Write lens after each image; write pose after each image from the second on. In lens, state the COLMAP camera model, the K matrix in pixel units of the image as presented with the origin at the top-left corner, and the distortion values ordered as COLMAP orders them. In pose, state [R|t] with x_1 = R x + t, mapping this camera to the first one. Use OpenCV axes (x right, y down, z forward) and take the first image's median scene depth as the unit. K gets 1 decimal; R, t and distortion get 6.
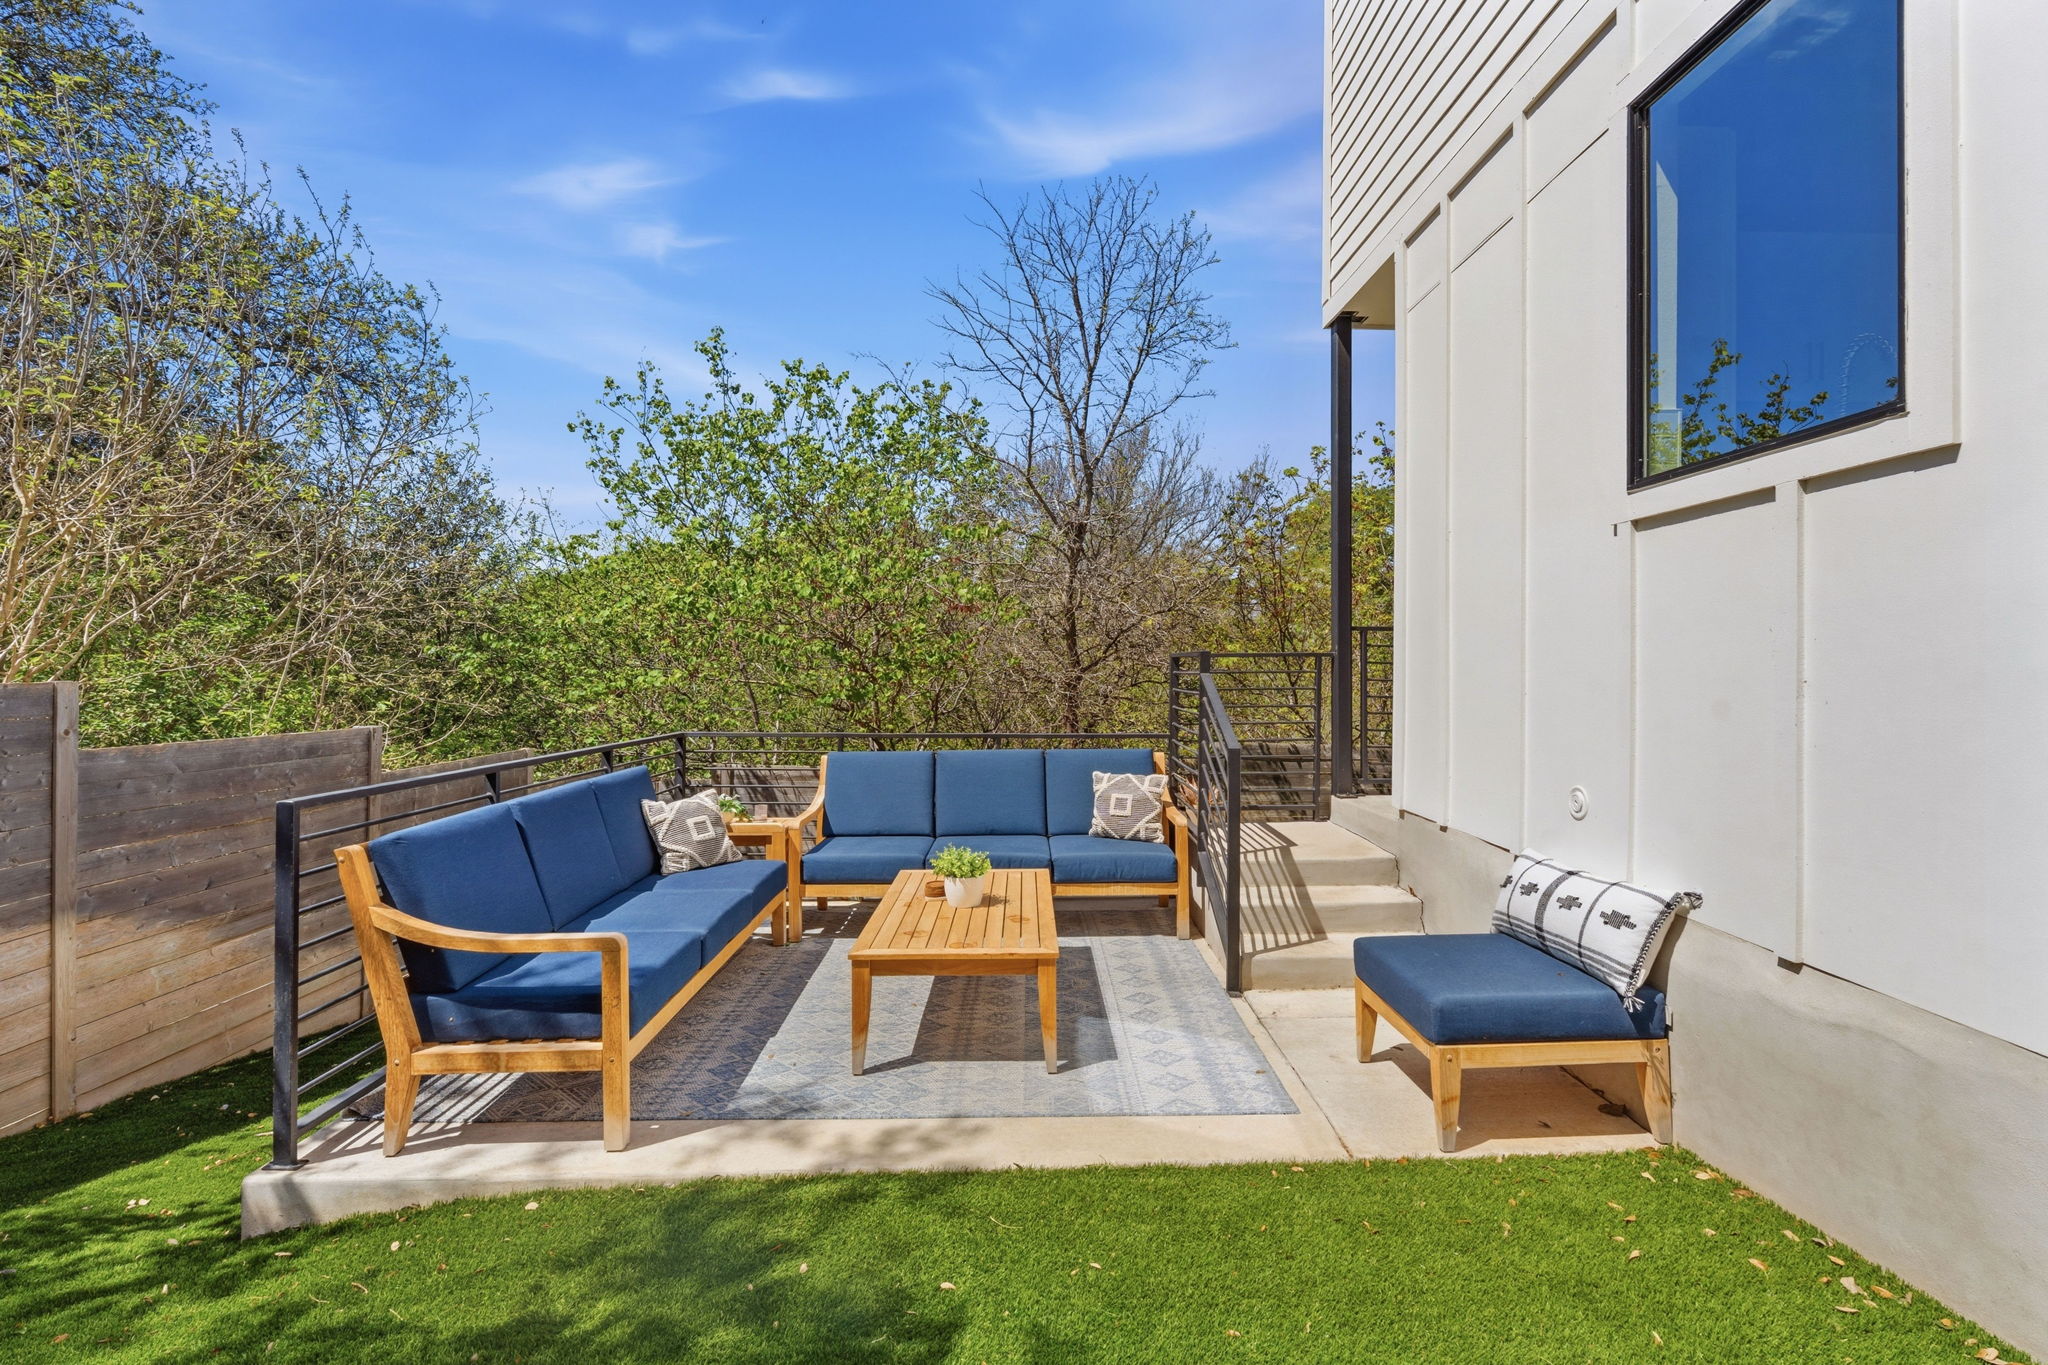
lens RADIAL K [[914.9, 0, 1026.3], [0, 914.9, 654.9], [0, 0, 1]] dist [-0.005643, 0.000368]
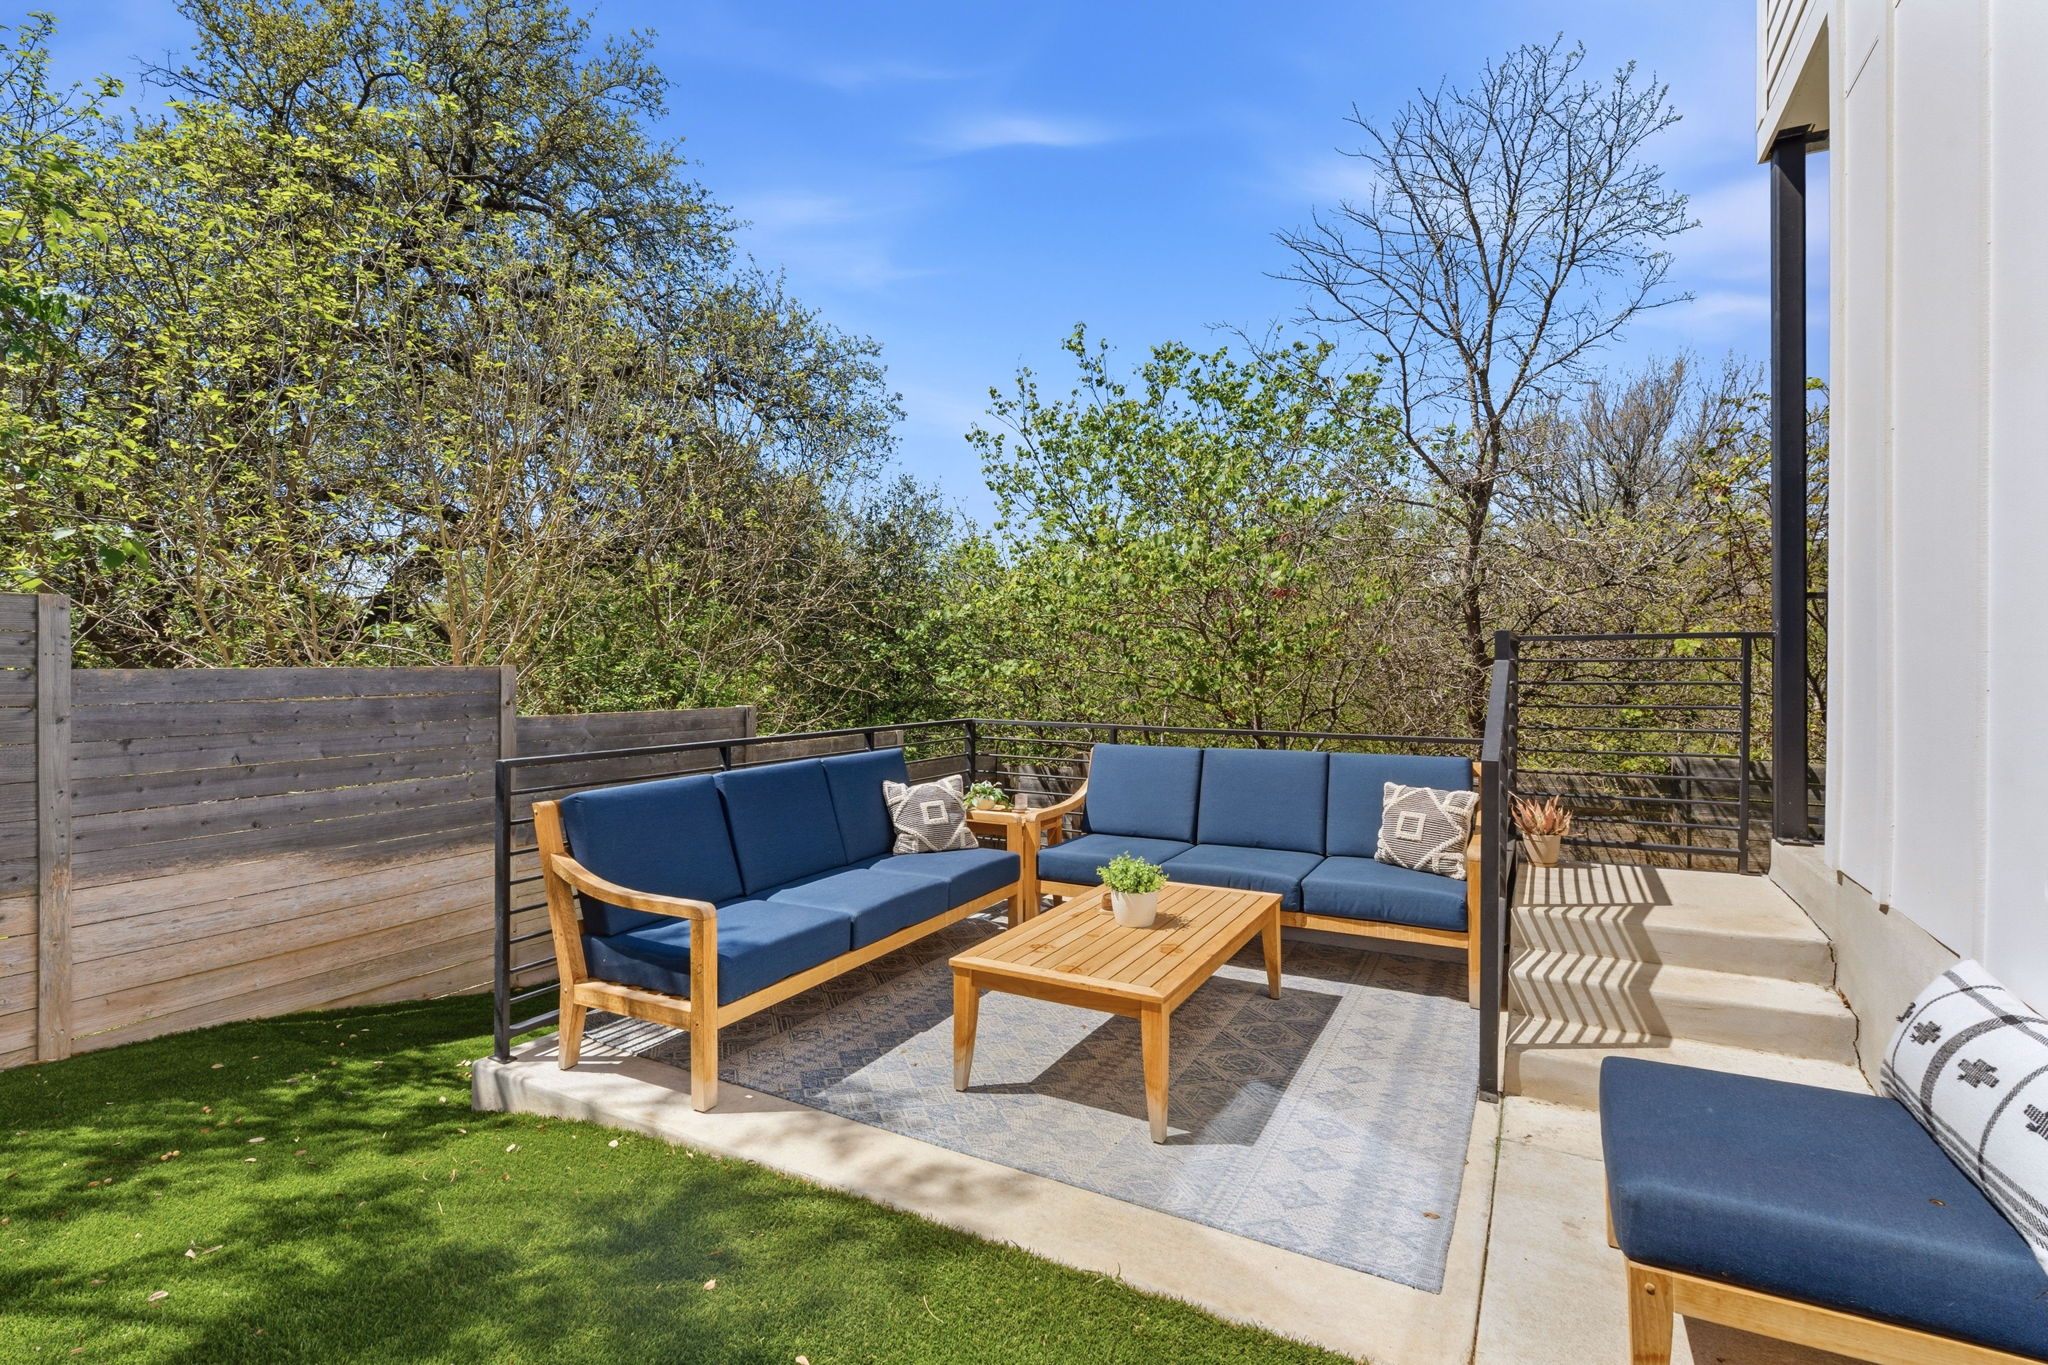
lens RADIAL K [[922.8, 0, 1031.7], [0, 922.8, 651.0], [0, 0, 1]] dist [-0.011593, 0.005569]
pose [[0.871960, -0.005615, -0.489545, 0.277256], [0.006649, 0.999978, 0.000374, 0.012407], [0.489532, -0.003582, 0.871978, 0.186093]]
